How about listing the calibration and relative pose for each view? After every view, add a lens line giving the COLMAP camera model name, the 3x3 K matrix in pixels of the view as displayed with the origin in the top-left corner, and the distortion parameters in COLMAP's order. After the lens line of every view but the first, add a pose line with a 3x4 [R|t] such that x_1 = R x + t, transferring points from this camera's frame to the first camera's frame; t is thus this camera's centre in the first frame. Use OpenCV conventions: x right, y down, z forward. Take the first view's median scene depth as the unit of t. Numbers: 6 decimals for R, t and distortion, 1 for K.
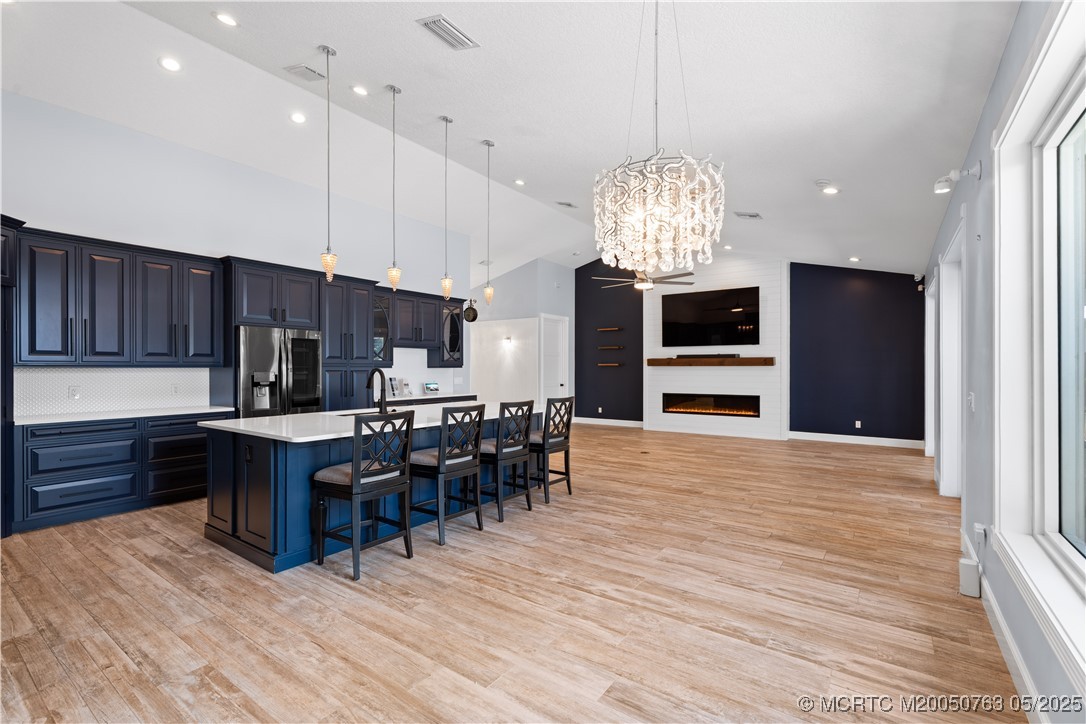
lens RADIAL K [[483.7, 0, 545.6], [0, 483.7, 373.9], [0, 0, 1]] dist [-0.002063, -0.001984]
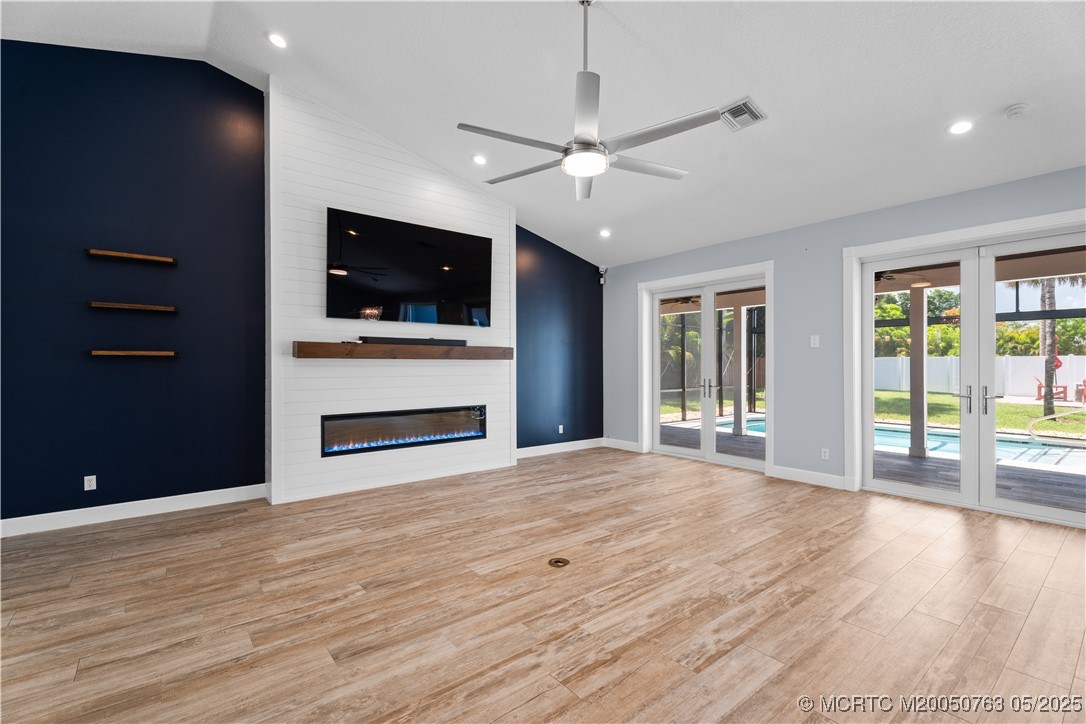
lens RADIAL K [[483.7, 0, 545.4], [0, 483.7, 363.8], [0, 0, 1]] dist [-0.002063, -0.001984]
pose [[0.274291, 0.002095, 0.961644, -0.165839], [0.012603, 0.999904, -0.005773, -0.006020], [-0.961564, 0.013703, 0.274238, 0.729635]]
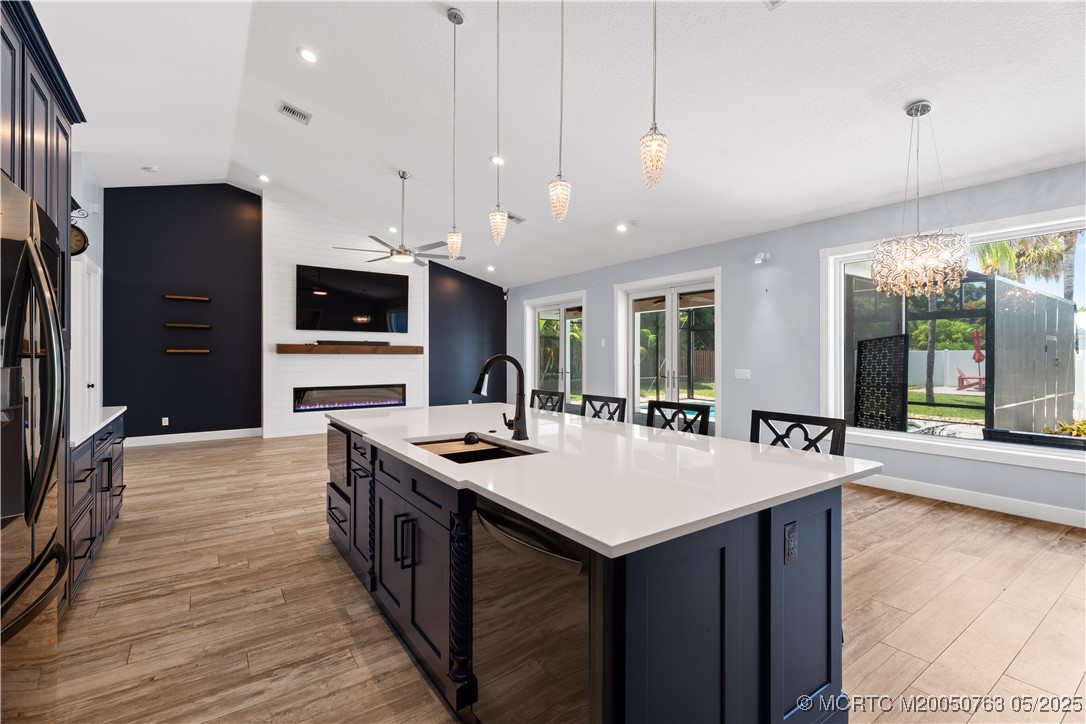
lens RADIAL K [[483.7, 0, 543.6], [0, 483.7, 356.7], [0, 0, 1]] dist [-0.002063, -0.001984]
pose [[0.332883, 0.002031, 0.942966, -0.406031], [0.009396, 0.999941, -0.005471, -0.003462], [-0.942921, 0.010681, 0.332845, 0.386499]]
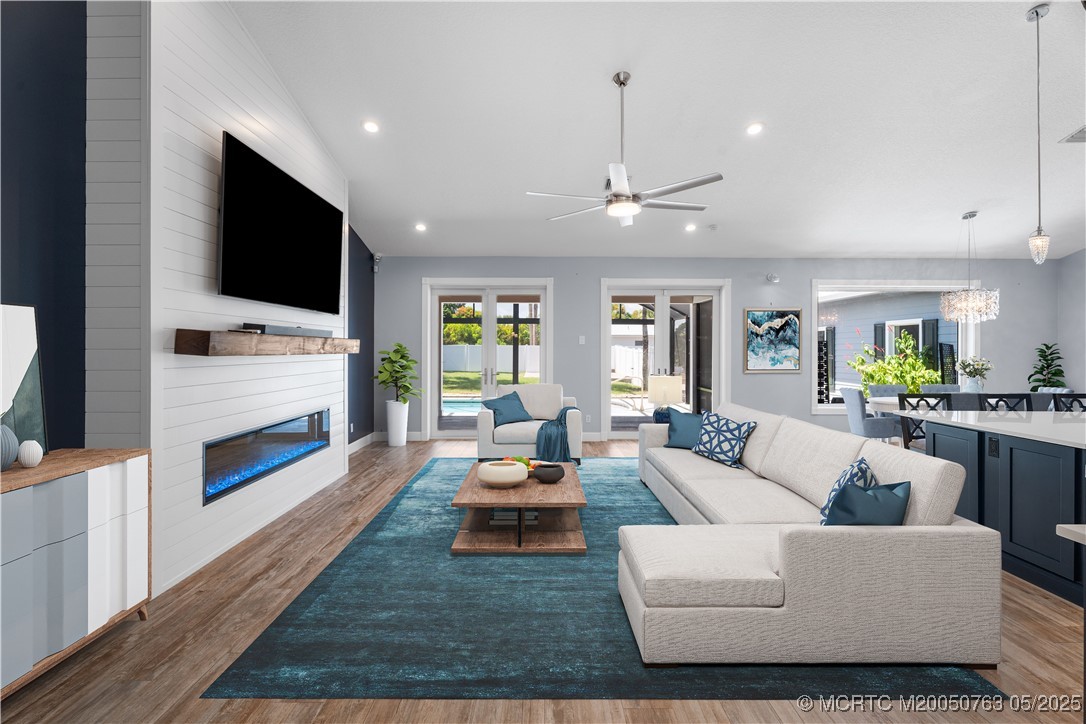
lens RADIAL K [[483.7, 0, 546.3], [0, 483.7, 351.3], [0, 0, 1]] dist [-0.002063, -0.001984]
pose [[-0.589453, -0.002382, 0.807799, -0.150061], [0.009858, 0.999900, 0.010143, -0.021912], [-0.807743, 0.013942, -0.589371, 1.108553]]
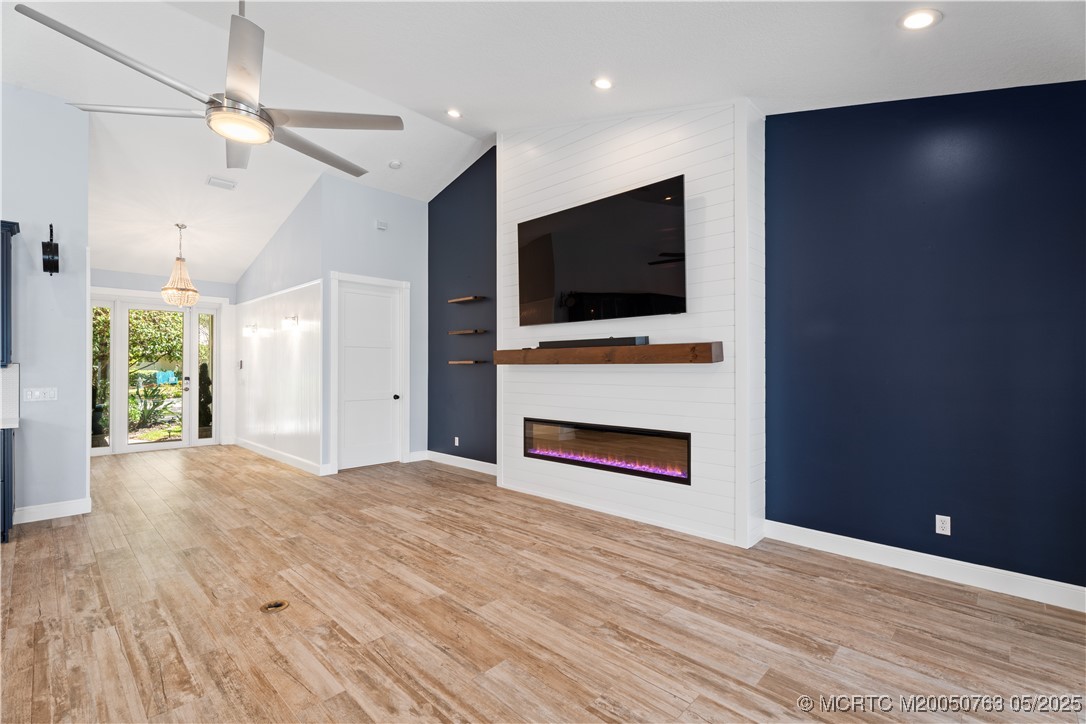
lens RADIAL K [[483.7, 0, 543.1], [0, 483.7, 372.8], [0, 0, 1]] dist [-0.002063, -0.001984]
pose [[0.990208, 0.005209, -0.139501, 0.367913], [-0.005749, 0.999977, -0.003467, -0.006411], [0.139480, 0.004235, 0.990216, 0.551702]]
